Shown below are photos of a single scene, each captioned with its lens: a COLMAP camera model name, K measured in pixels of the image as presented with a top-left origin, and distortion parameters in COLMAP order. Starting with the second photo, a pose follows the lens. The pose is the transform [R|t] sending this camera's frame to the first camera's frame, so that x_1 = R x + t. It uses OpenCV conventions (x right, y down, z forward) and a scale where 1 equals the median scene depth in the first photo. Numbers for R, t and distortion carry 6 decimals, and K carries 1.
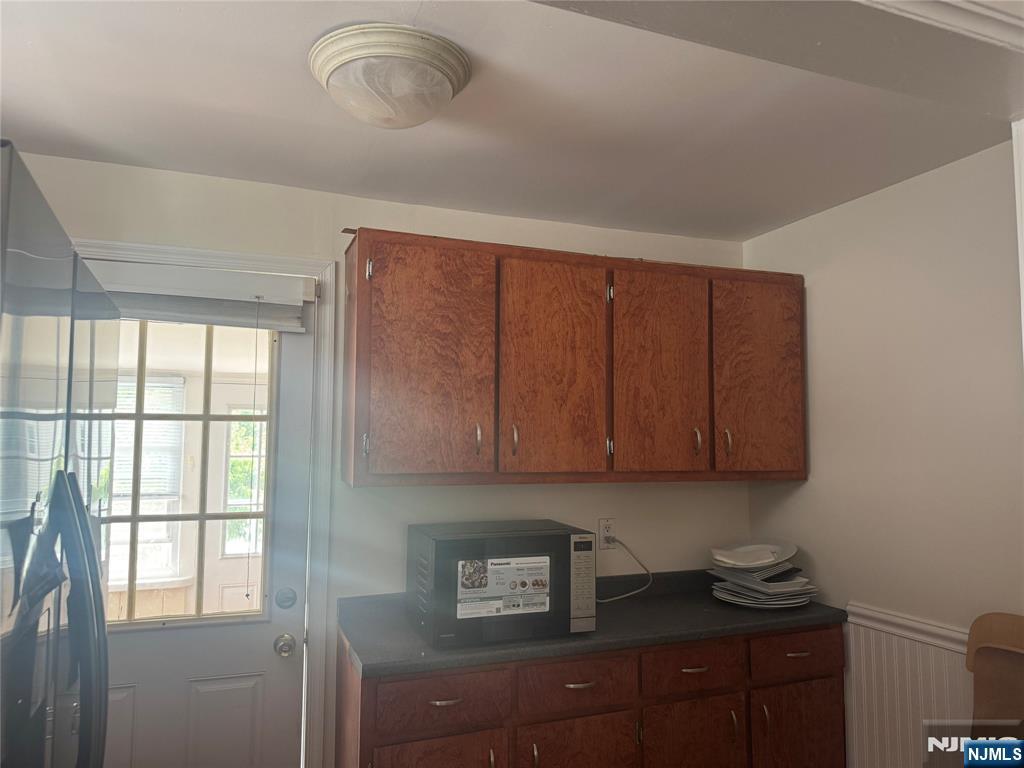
lens RADIAL K [[722.4, 0, 512.0], [0, 722.4, 384.0], [0, 0, 1]] dist [0.062228, -0.056657]
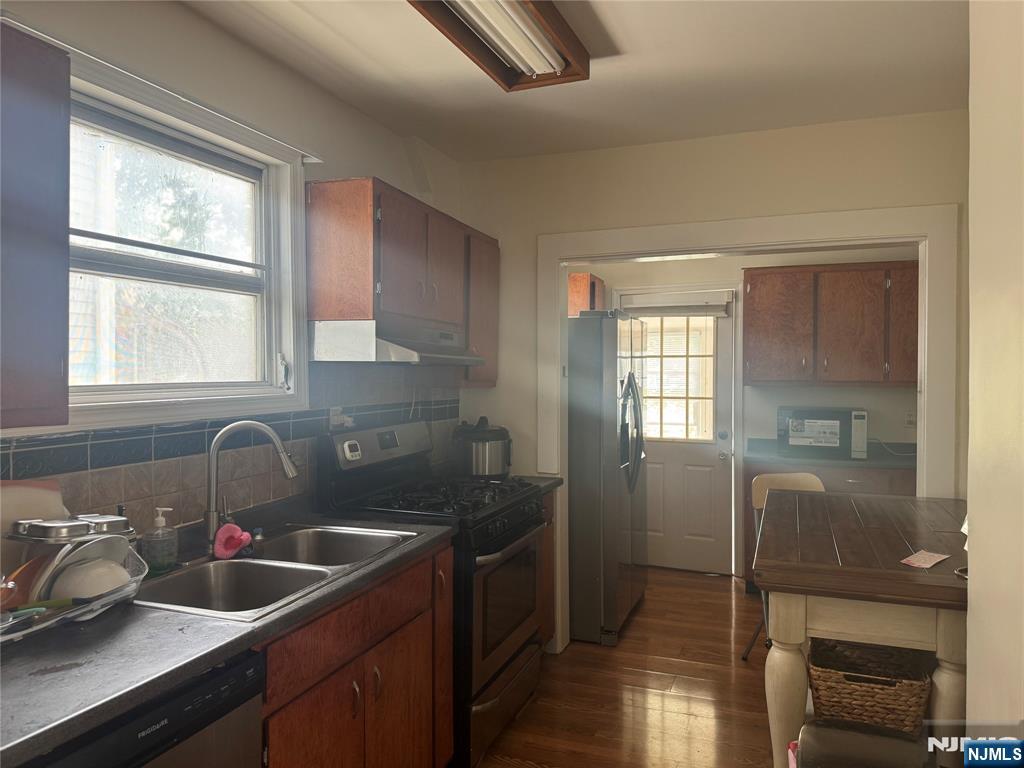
lens RADIAL K [[722.4, 0, 512.0], [0, 722.4, 384.0], [0, 0, 1]] dist [0.062228, -0.056657]
pose [[0.735479, 0.002924, -0.677542, 0.753447], [0.053343, 0.996637, 0.062205, -0.041994], [0.675445, -0.081893, 0.732849, -1.104967]]
